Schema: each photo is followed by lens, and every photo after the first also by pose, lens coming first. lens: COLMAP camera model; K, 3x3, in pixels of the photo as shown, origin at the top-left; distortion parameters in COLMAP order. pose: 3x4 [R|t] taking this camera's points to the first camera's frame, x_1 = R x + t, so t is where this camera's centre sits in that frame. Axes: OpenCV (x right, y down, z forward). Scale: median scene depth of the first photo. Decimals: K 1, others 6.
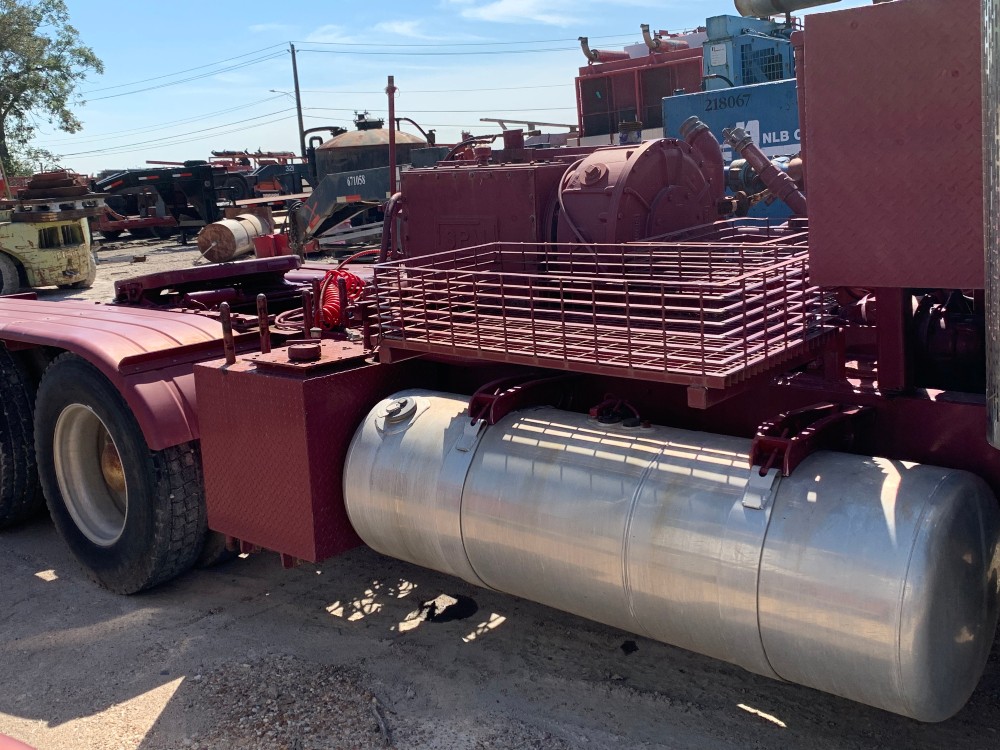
lens RADIAL K [[1046.2, 0, 500.0], [0, 1046.2, 375.0], [0, 0, 1]] dist [0.105565, -0.172347]
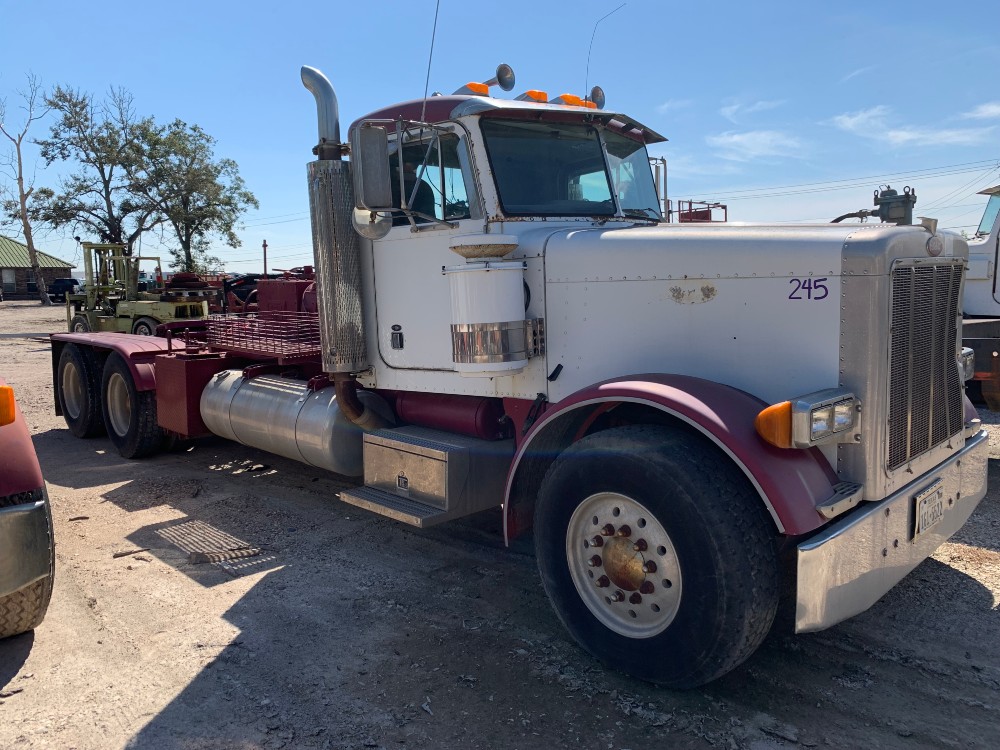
lens RADIAL K [[759.5, 0, 500.0], [0, 759.5, 375.0], [0, 0, 1]] dist [0.003196, 0.000835]
pose [[0.997242, 0.058924, -0.045136, 0.129181], [-0.062143, 0.995350, -0.073594, 0.025507], [0.040590, 0.076195, 0.996266, -0.156051]]
